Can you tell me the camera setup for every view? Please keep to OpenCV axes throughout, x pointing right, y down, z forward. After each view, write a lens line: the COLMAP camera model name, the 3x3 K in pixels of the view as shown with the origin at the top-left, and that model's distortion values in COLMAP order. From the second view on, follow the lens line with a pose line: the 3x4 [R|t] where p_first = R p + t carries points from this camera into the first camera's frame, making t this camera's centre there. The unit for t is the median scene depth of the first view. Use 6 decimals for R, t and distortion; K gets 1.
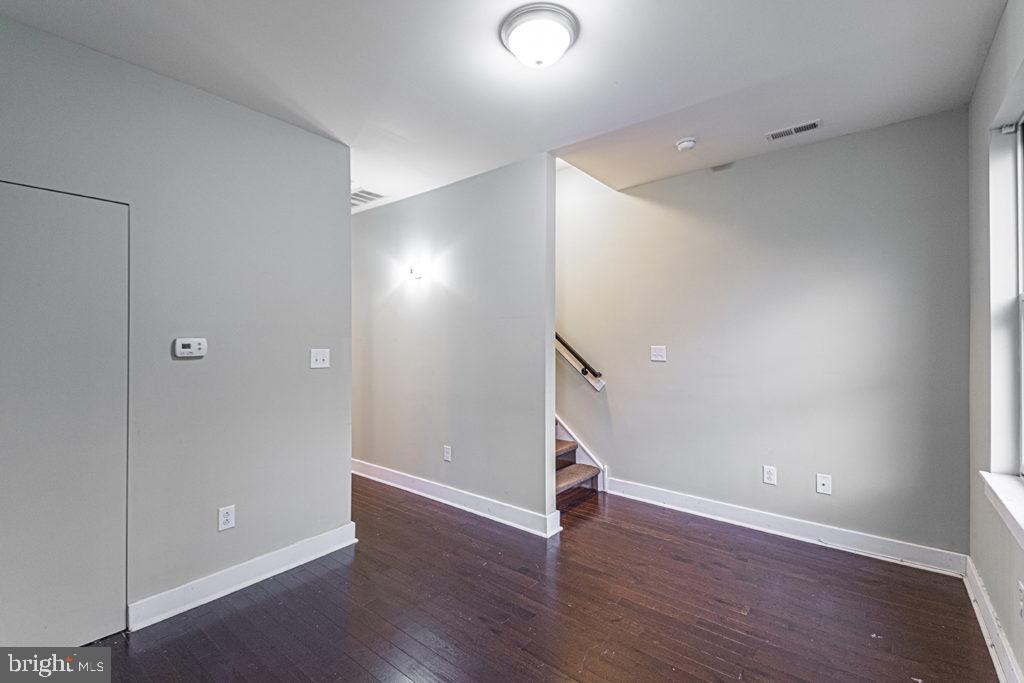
lens RADIAL K [[443.9, 0, 506.8], [0, 443.9, 335.6], [0, 0, 1]] dist [0.022985, -0.014006]
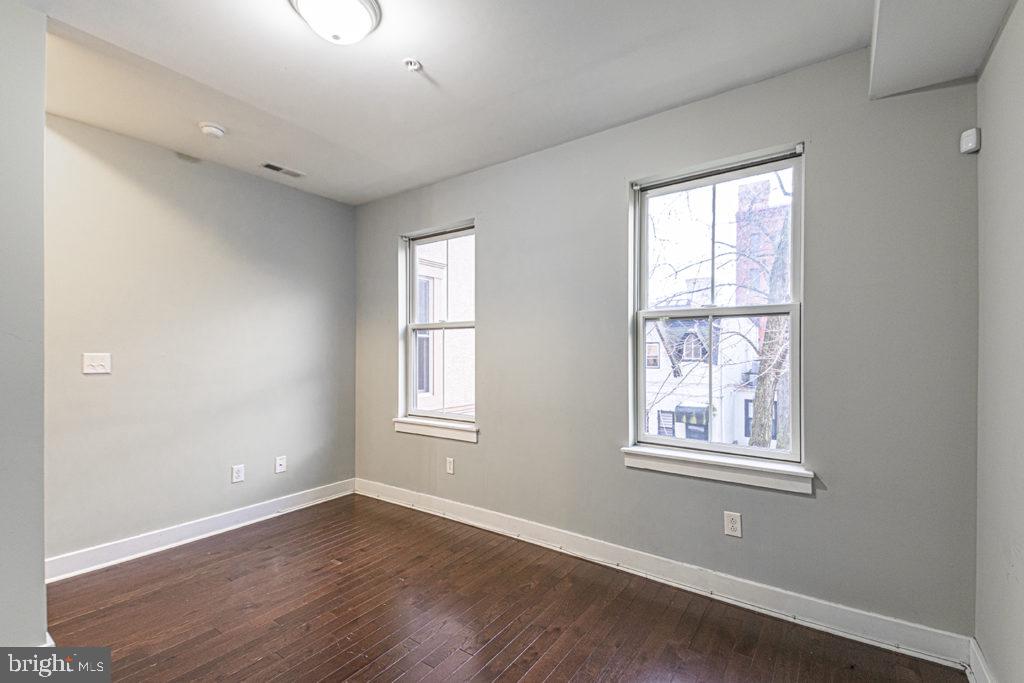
lens RADIAL K [[443.9, 0, 519.8], [0, 443.9, 346.7], [0, 0, 1]] dist [0.022985, -0.014006]
pose [[-0.090375, 0.014939, 0.995796, -0.566580], [-0.007239, 0.999851, -0.015656, 0.024291], [-0.995882, -0.008623, -0.090253, 0.457987]]
